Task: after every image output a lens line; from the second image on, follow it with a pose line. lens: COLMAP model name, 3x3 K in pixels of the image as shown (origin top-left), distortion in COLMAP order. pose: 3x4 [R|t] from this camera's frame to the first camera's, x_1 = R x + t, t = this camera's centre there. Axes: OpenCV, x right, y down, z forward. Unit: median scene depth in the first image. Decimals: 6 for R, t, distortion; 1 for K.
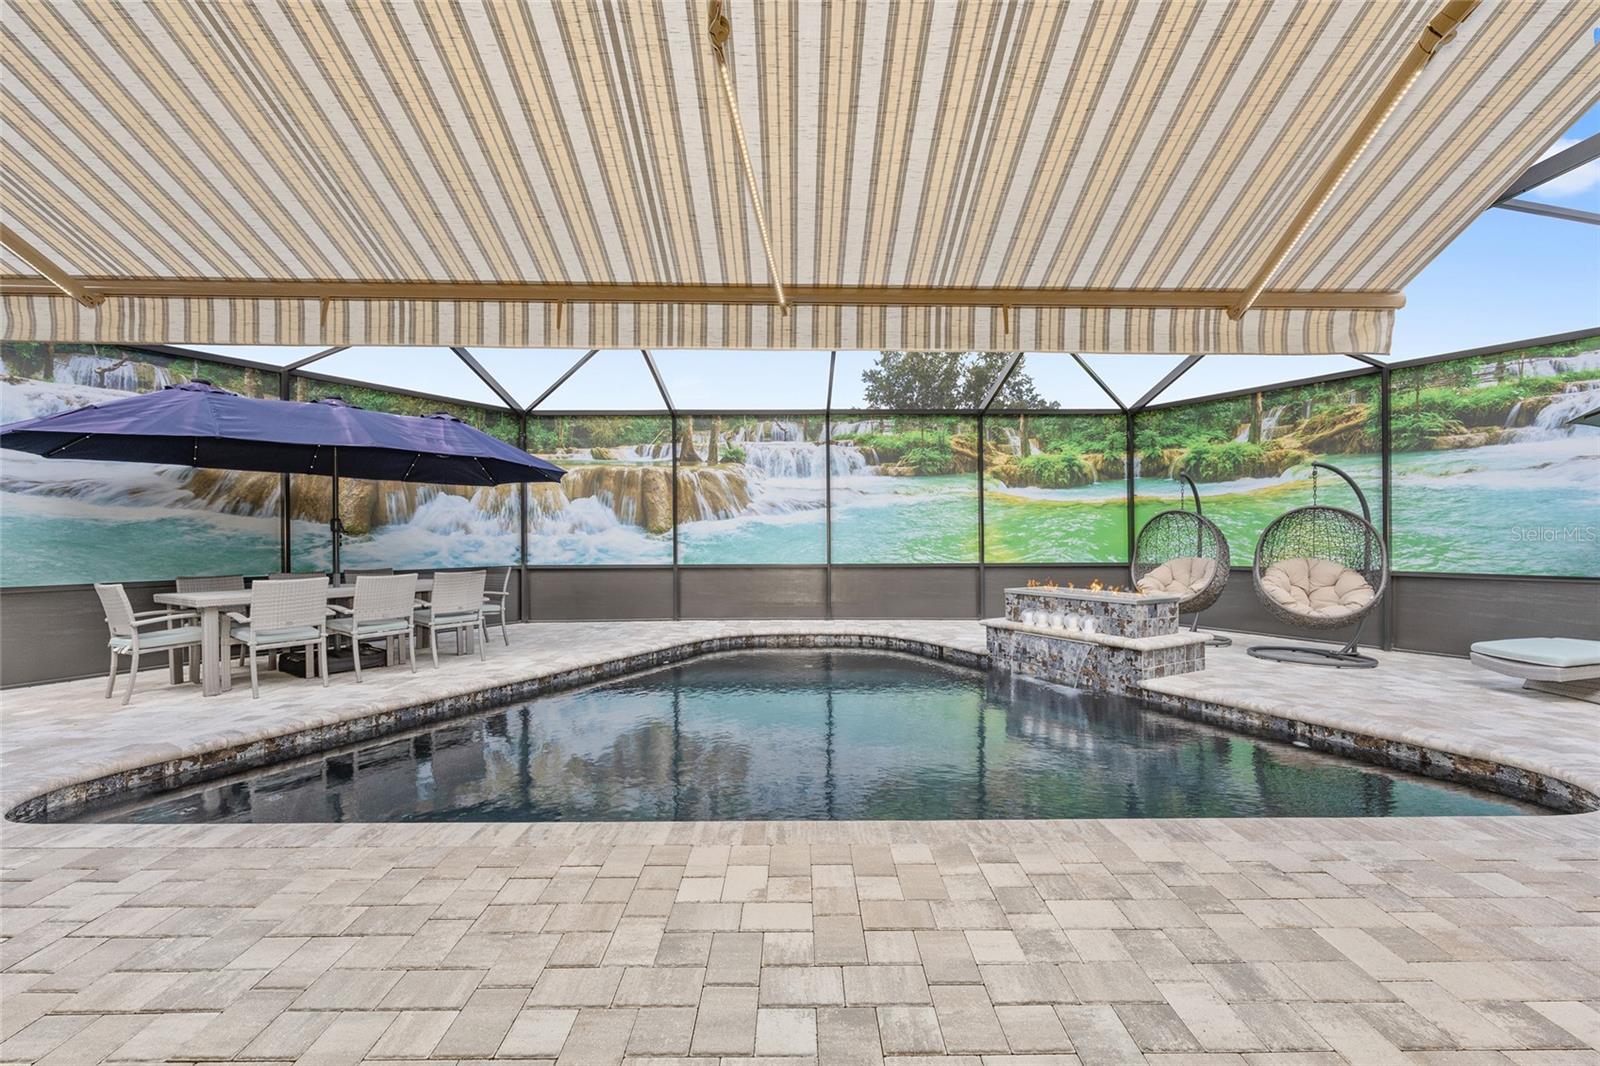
lens RADIAL K [[644.5, 0, 797.9], [0, 644.5, 539.9], [0, 0, 1]] dist [0.000275, 0.001538]
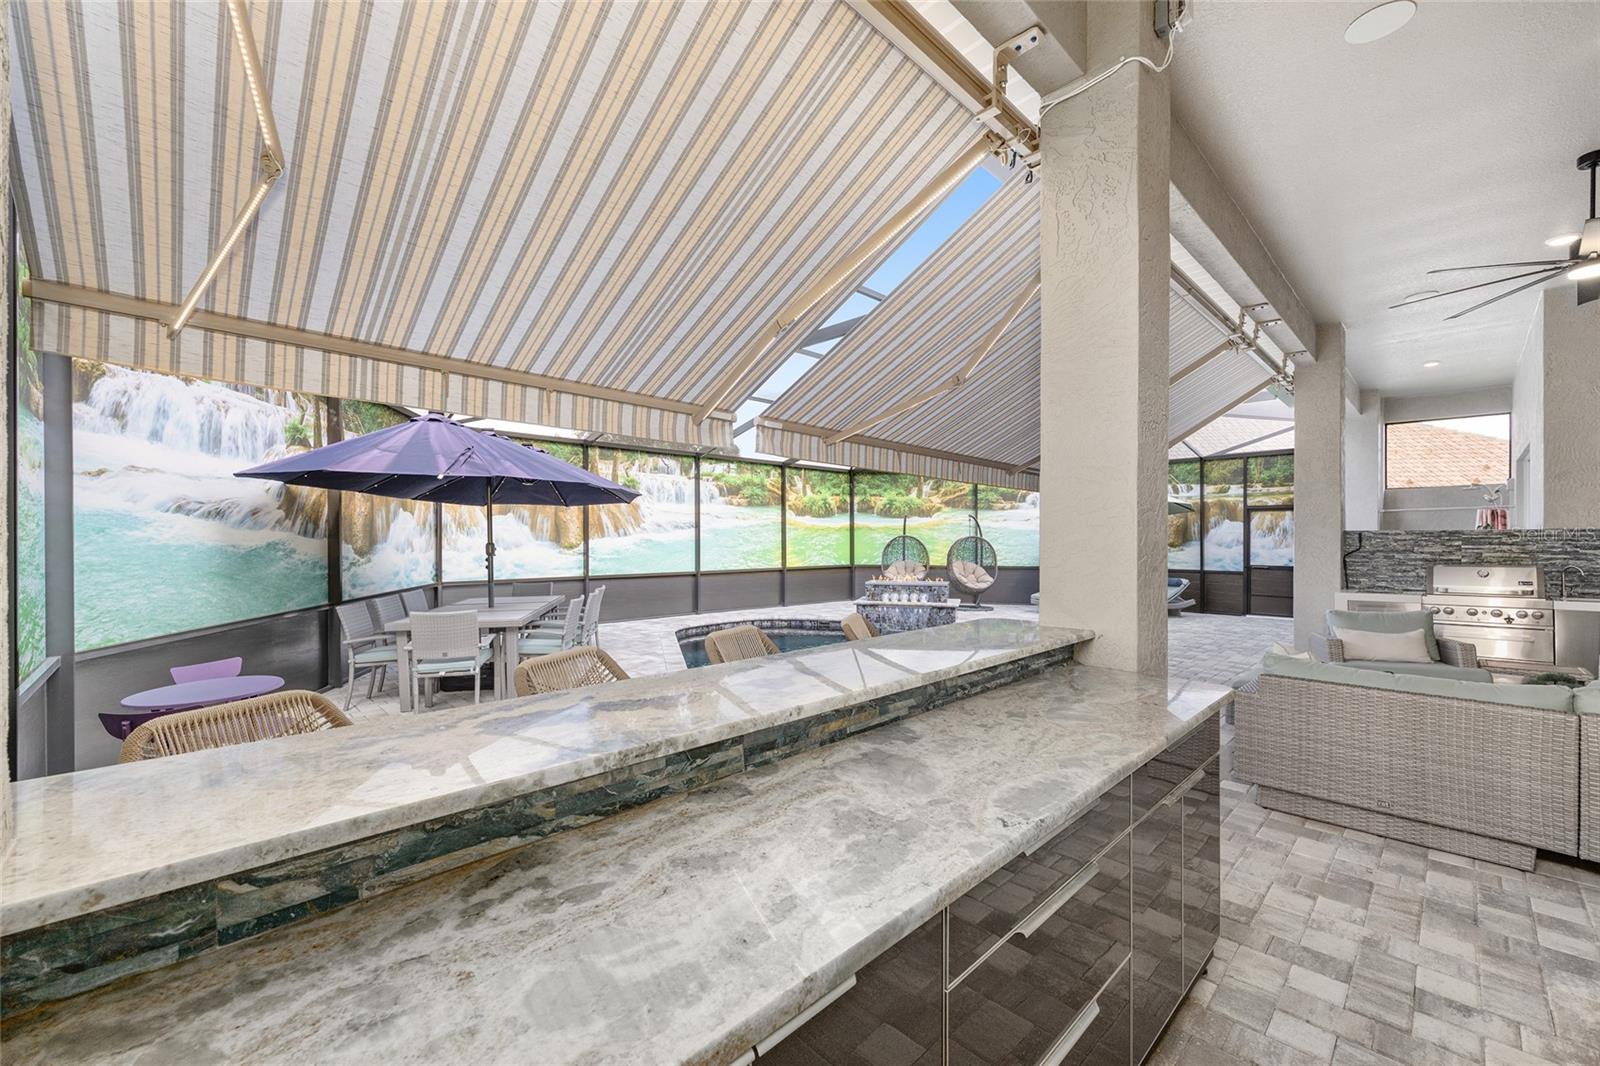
lens RADIAL K [[644.5, 0, 799.6], [0, 644.5, 538.1], [0, 0, 1]] dist [0.000275, 0.001538]
pose [[0.720066, 0.003079, 0.693899, -0.713931], [0.000162, 0.999989, -0.004605, -0.023765], [-0.693906, 0.003428, 0.720057, -0.081370]]
